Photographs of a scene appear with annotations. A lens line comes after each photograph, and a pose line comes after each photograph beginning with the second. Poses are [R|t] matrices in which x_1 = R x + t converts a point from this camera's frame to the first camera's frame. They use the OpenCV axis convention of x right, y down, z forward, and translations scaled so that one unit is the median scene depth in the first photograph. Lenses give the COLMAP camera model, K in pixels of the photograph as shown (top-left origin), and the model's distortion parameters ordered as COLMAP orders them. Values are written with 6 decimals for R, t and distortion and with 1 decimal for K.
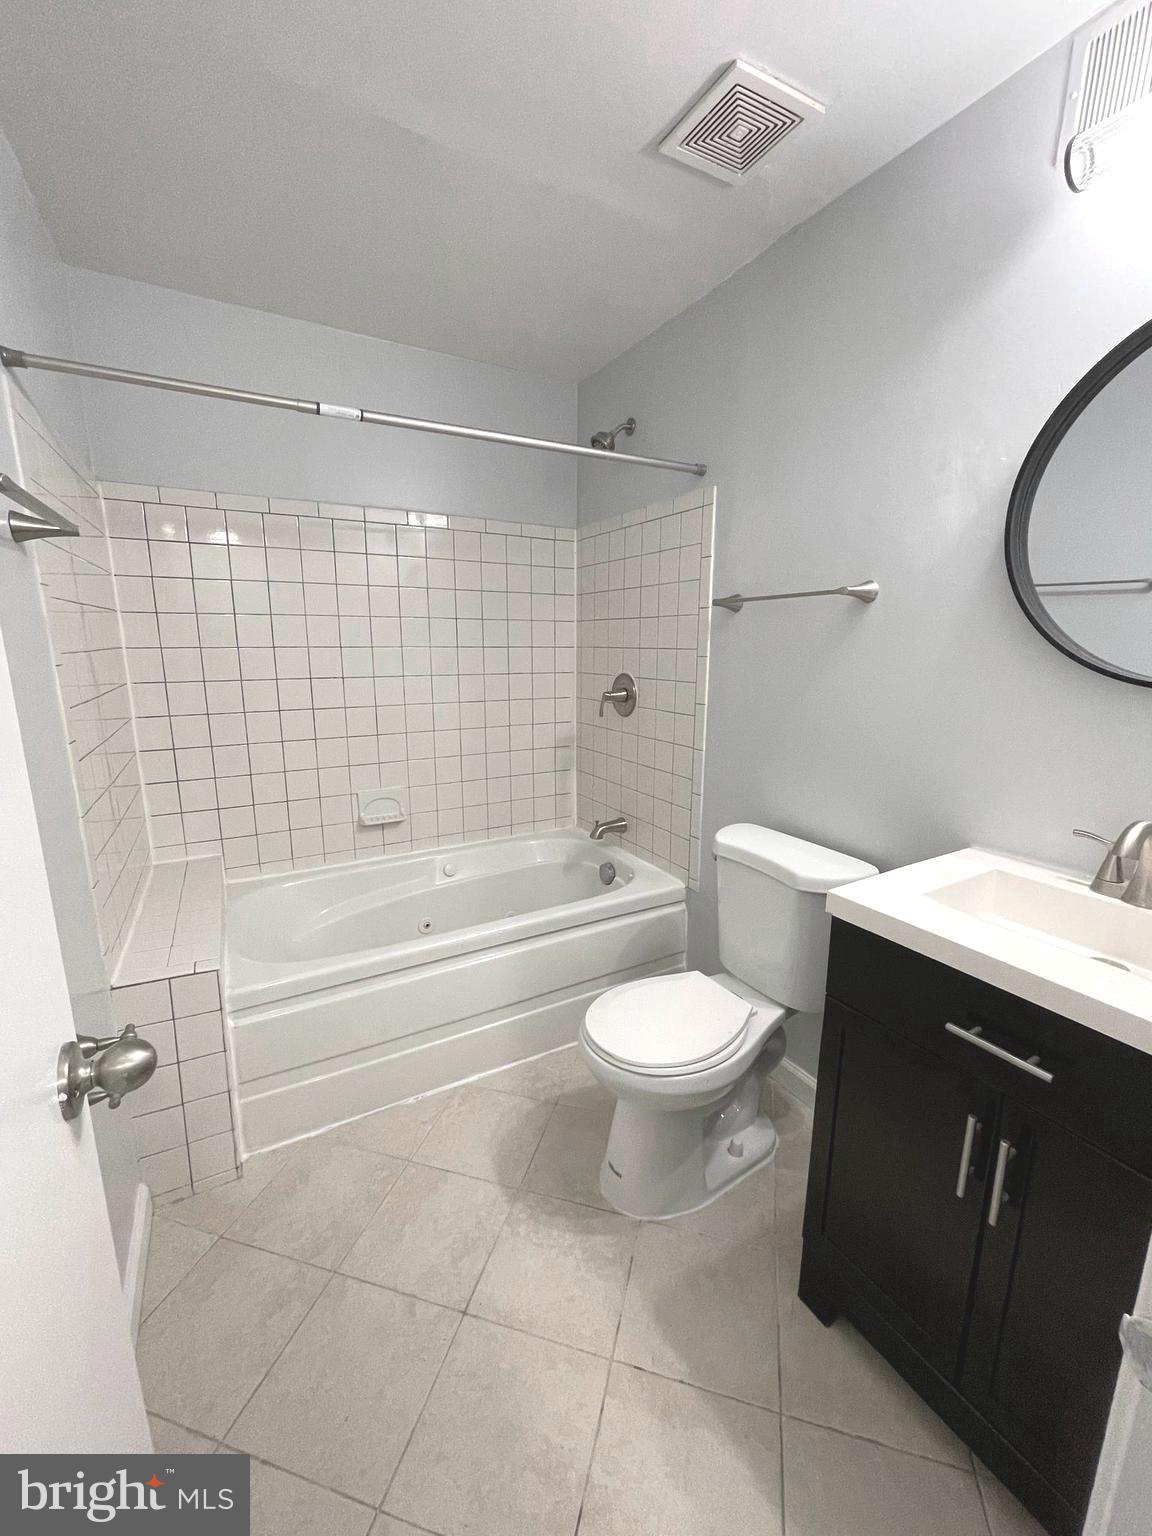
lens RADIAL K [[630.6, 0, 565.1], [0, 630.6, 773.5], [0, 0, 1]] dist [-0.009297, 0.001642]
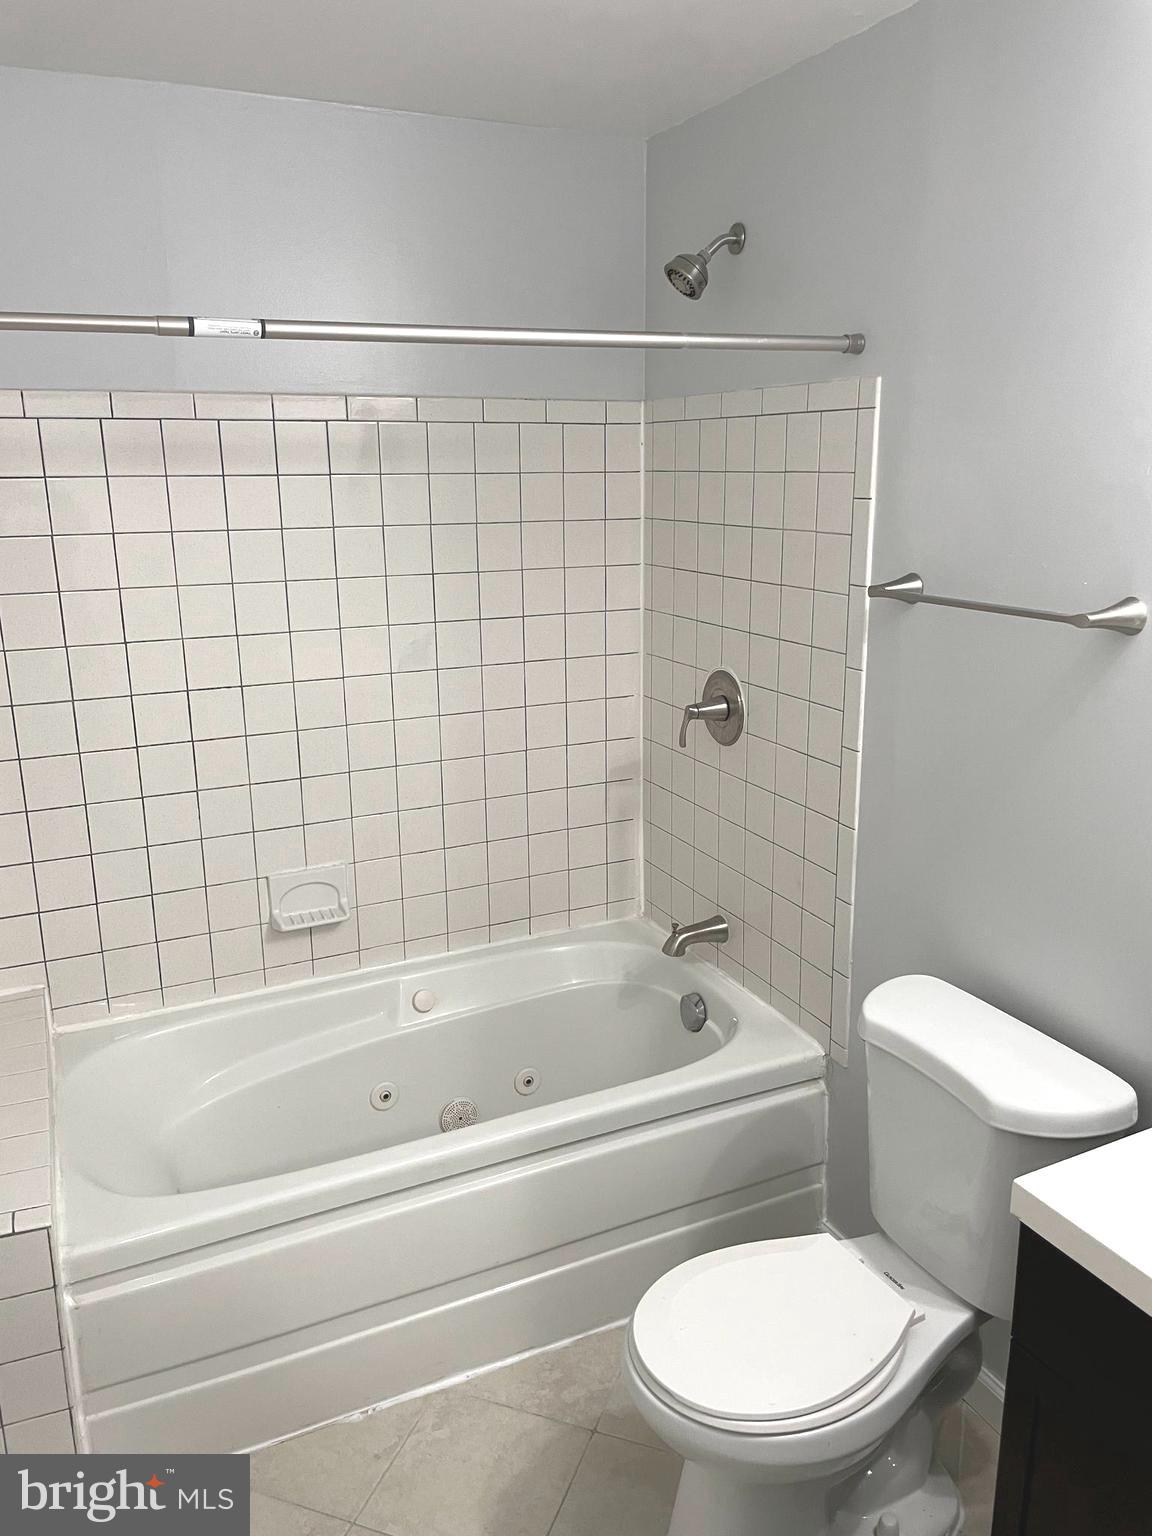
lens RADIAL K [[1167.9, 0, 566.9], [0, 1167.9, 766.3], [0, 0, 1]] dist [0.065664, -0.102073]
pose [[0.997364, 0.005239, -0.072369, 0.033130], [-0.001748, 0.998835, 0.048215, -0.139681], [0.072537, -0.047962, 0.996212, -0.080256]]
